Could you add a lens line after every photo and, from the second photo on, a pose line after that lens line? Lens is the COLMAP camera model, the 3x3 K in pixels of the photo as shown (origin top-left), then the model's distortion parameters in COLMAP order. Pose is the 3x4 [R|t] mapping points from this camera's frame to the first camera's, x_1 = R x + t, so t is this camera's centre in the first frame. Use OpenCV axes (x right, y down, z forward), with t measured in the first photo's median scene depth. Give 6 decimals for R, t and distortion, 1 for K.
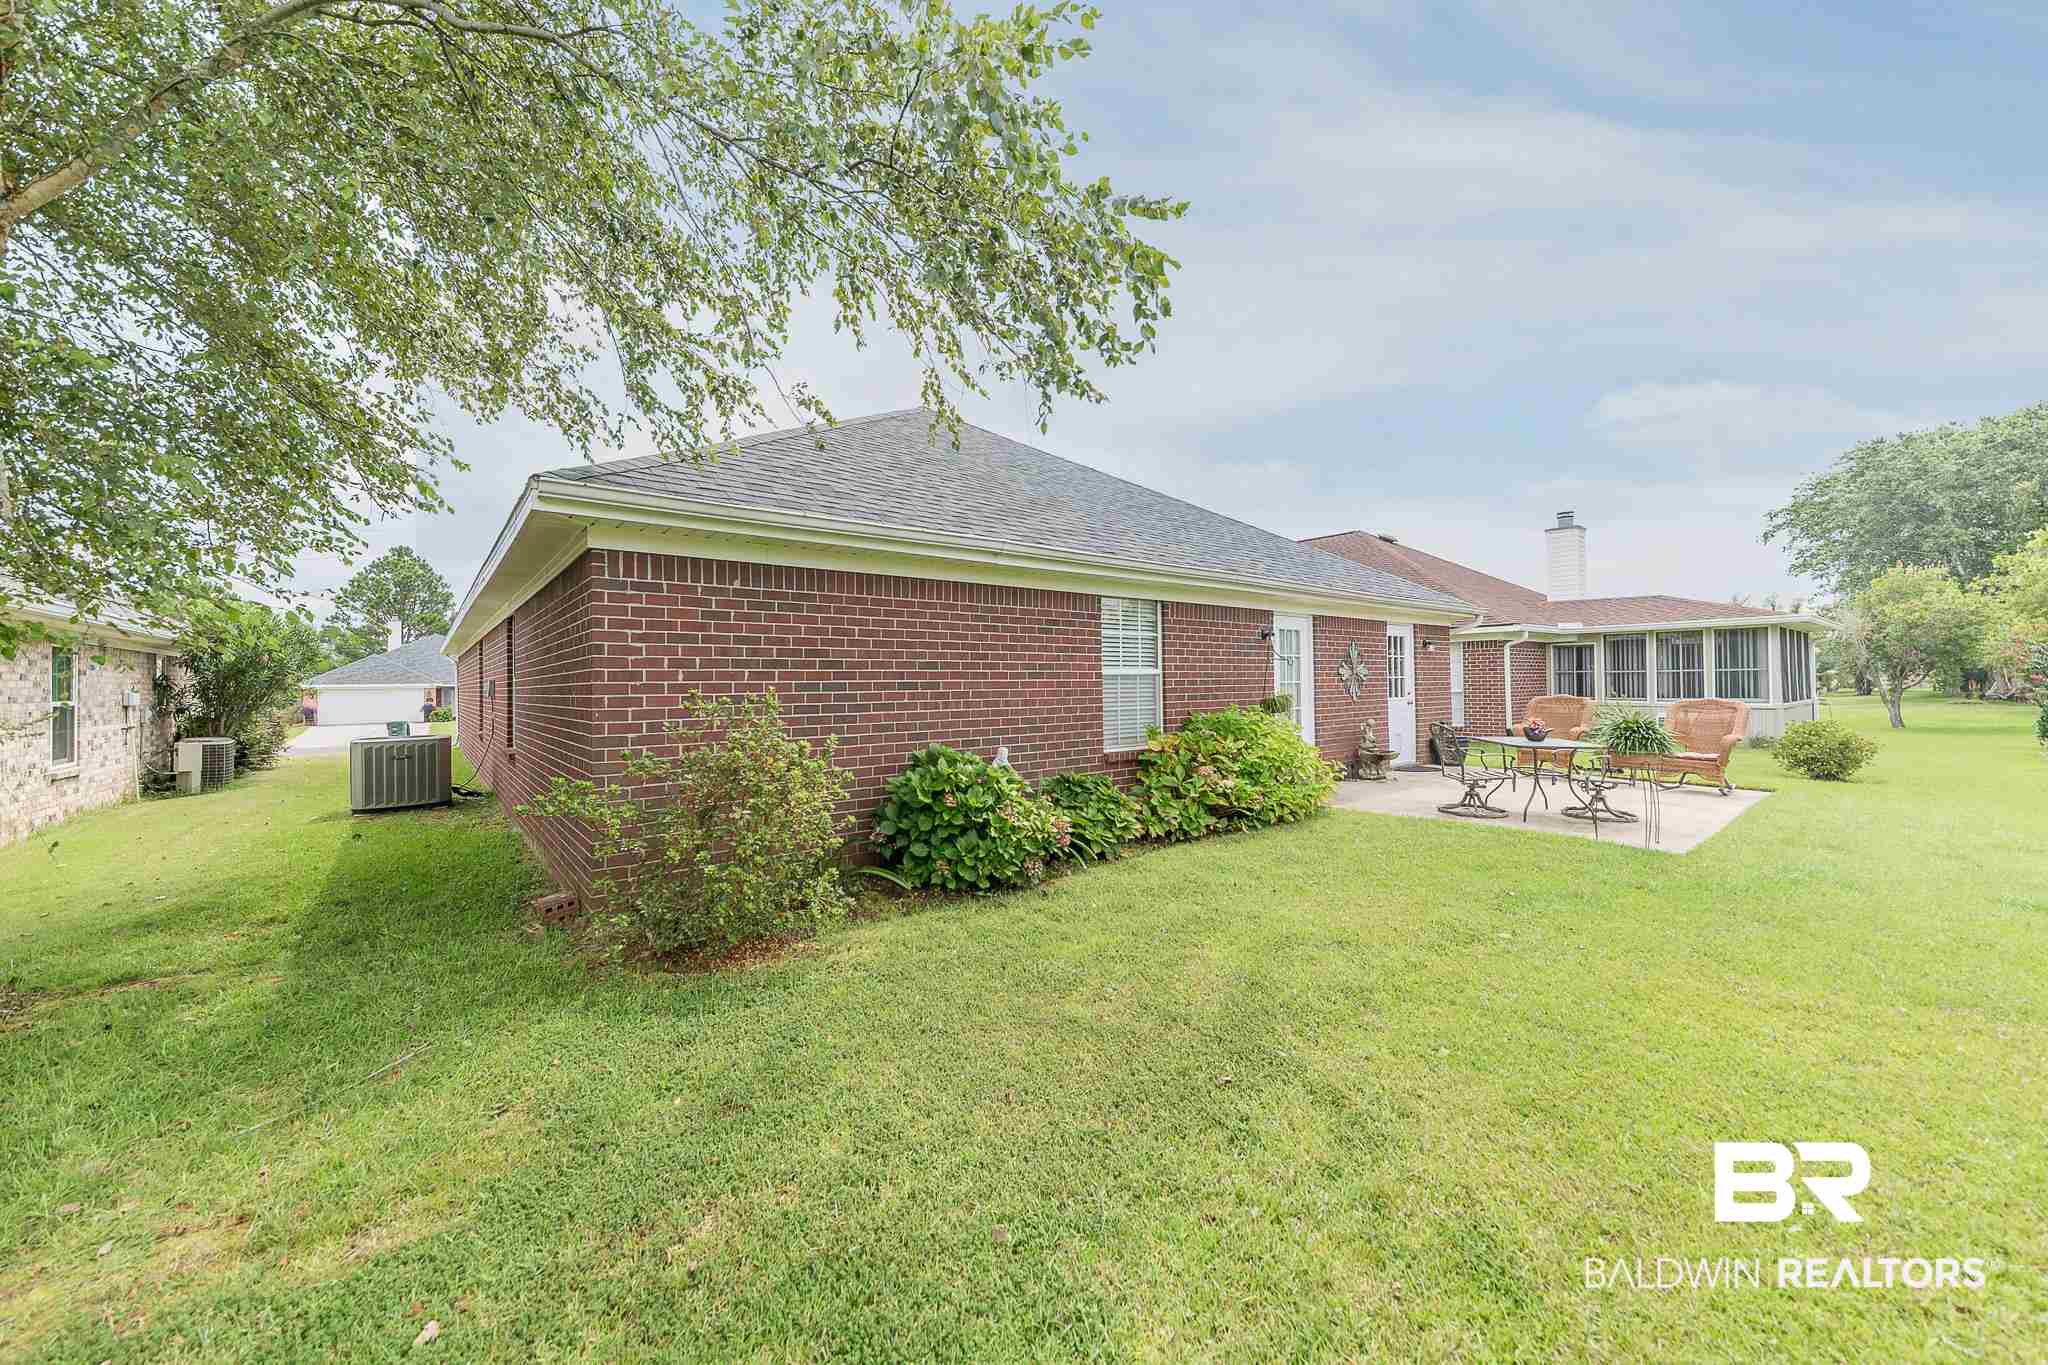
lens RADIAL K [[706.0, 0, 1015.8], [0, 706.0, 673.5], [0, 0, 1]] dist [0.014259, -0.006894]
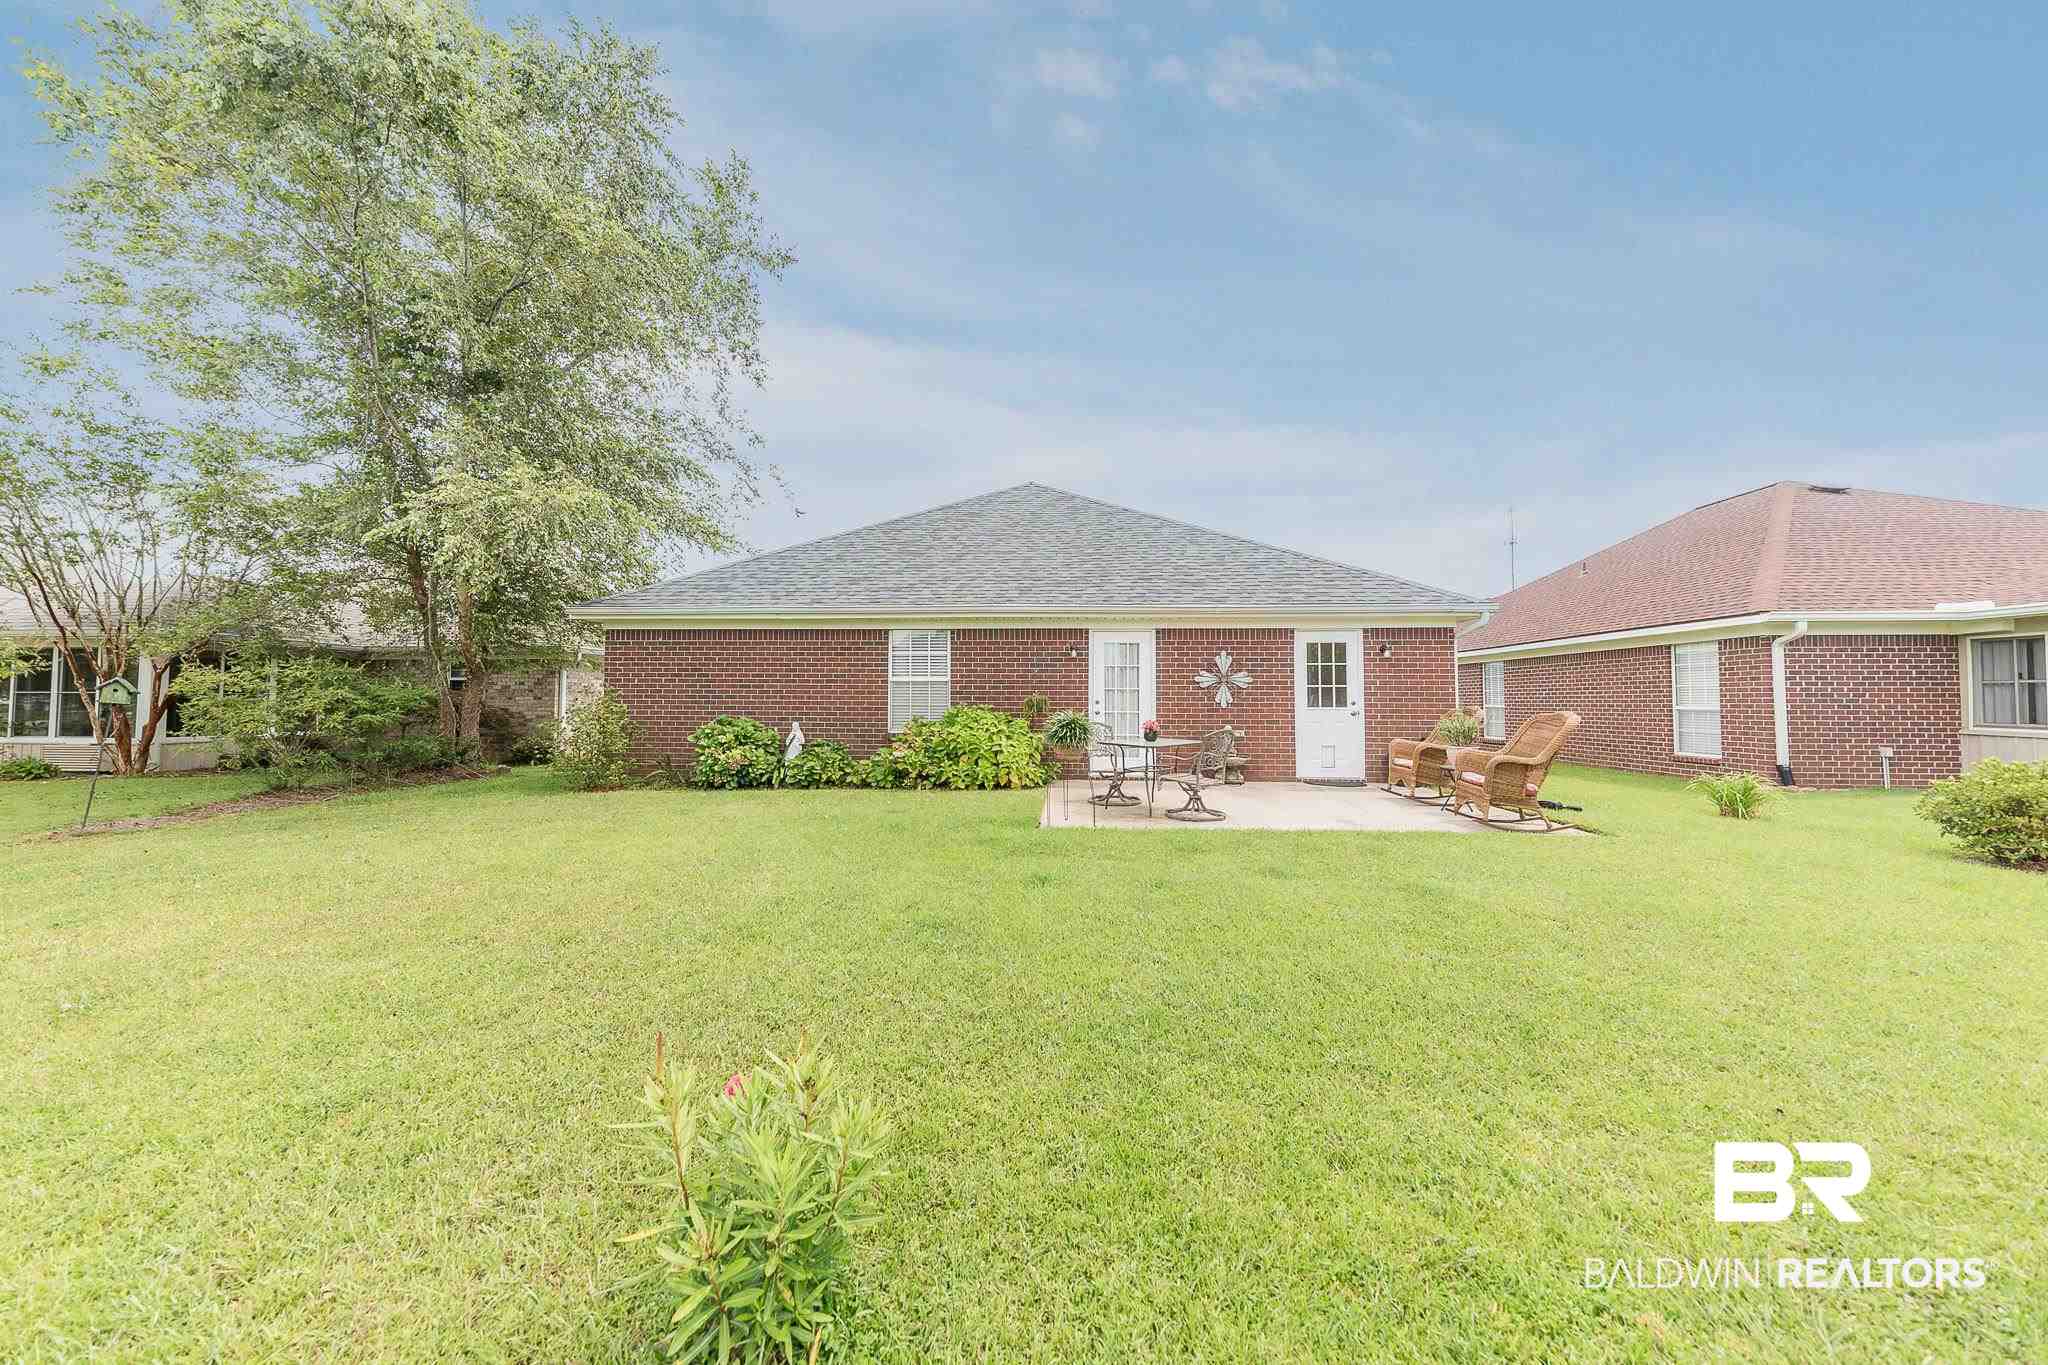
lens RADIAL K [[691.6, 0, 1024.0], [0, 691.6, 682.5], [0, 0, 1]] dist [-0.000148, -0.000017]
pose [[0.770311, 0.000374, -0.637668, 0.899854], [-0.003239, 0.999989, -0.003326, 0.005477], [0.637660, 0.004627, 0.770304, 0.030824]]
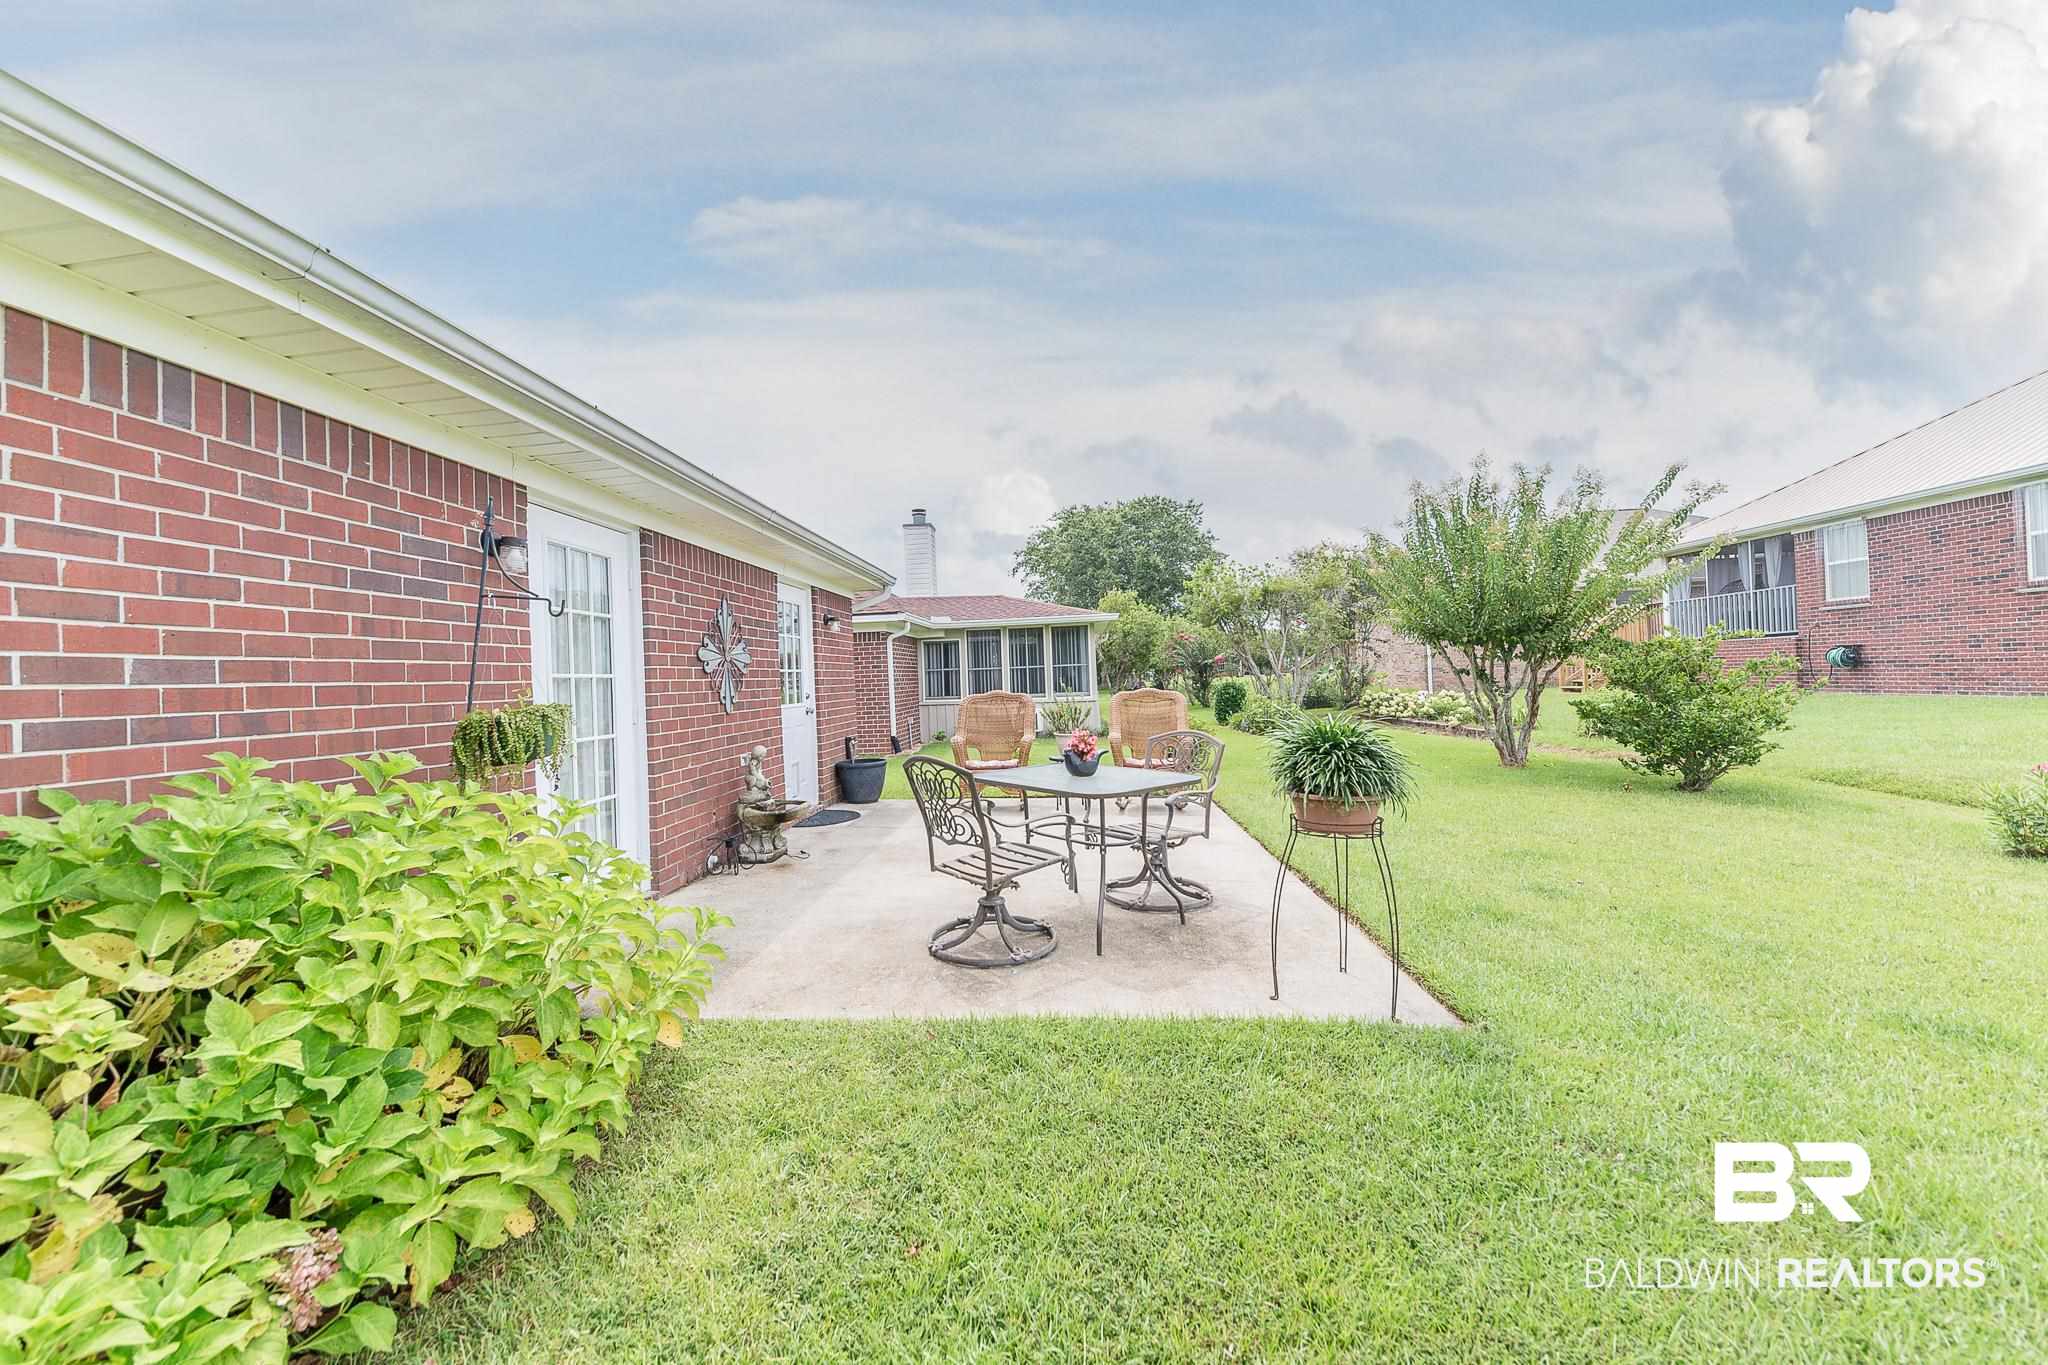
lens RADIAL K [[706.0, 0, 1015.8], [0, 706.0, 673.5], [0, 0, 1]] dist [0.014259, -0.006894]
pose [[0.651878, -0.006738, 0.758294, 0.224390], [0.017275, 0.999833, -0.005966, 0.016469], [-0.758127, 0.016989, 0.651885, 0.506599]]
